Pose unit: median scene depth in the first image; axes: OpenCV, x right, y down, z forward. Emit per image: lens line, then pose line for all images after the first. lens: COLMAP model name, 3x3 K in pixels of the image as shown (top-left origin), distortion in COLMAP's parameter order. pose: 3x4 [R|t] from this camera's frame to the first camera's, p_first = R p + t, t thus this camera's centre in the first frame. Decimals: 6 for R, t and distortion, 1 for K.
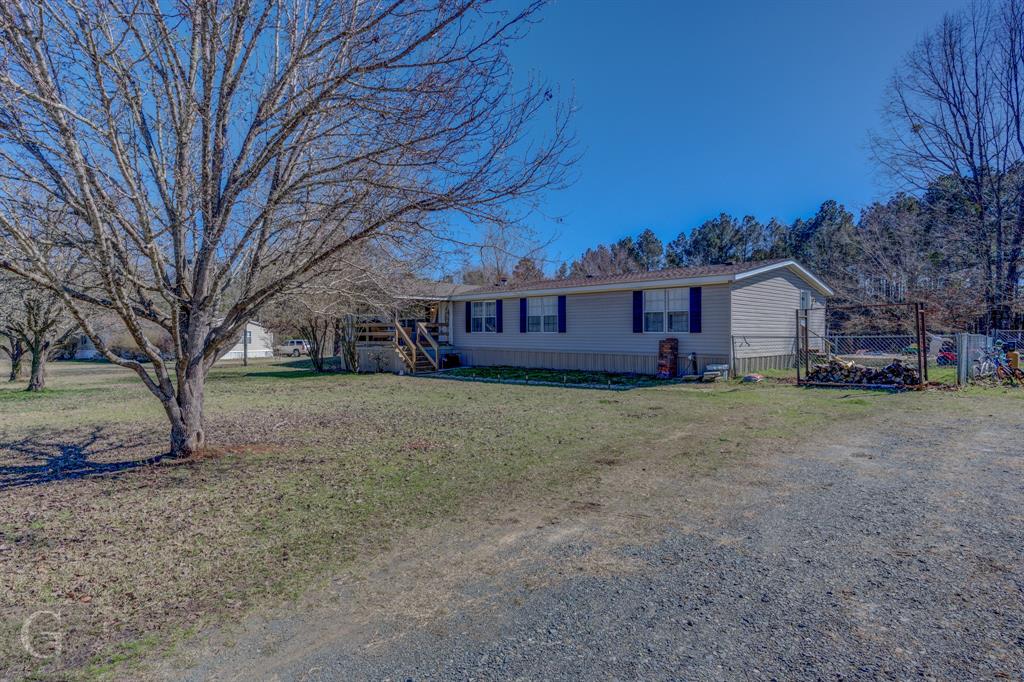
lens RADIAL K [[550.6, 0, 512.6], [0, 550.6, 336.9], [0, 0, 1]] dist [0.001705, 0.000158]
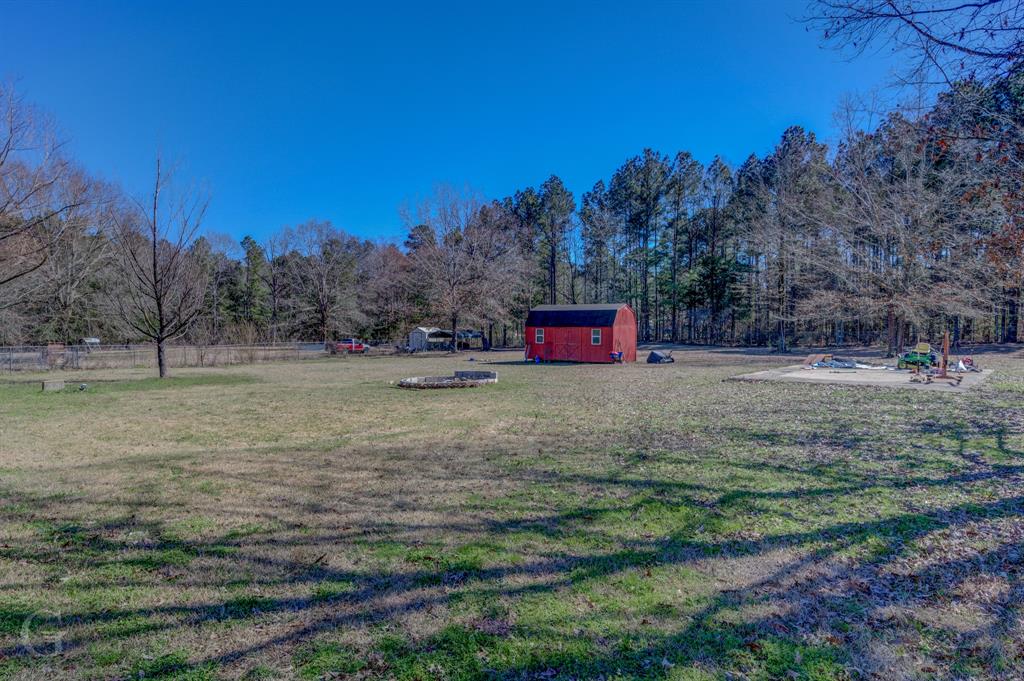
lens RADIAL K [[622.3, 0, 512.2], [0, 622.3, 337.1], [0, 0, 1]] dist [0.000490, -0.000051]
pose [[0.997786, -0.002028, 0.066476, 0.119036], [0.001030, 0.999886, 0.015040, 0.000225], [-0.066499, -0.014939, 0.997675, 0.170247]]
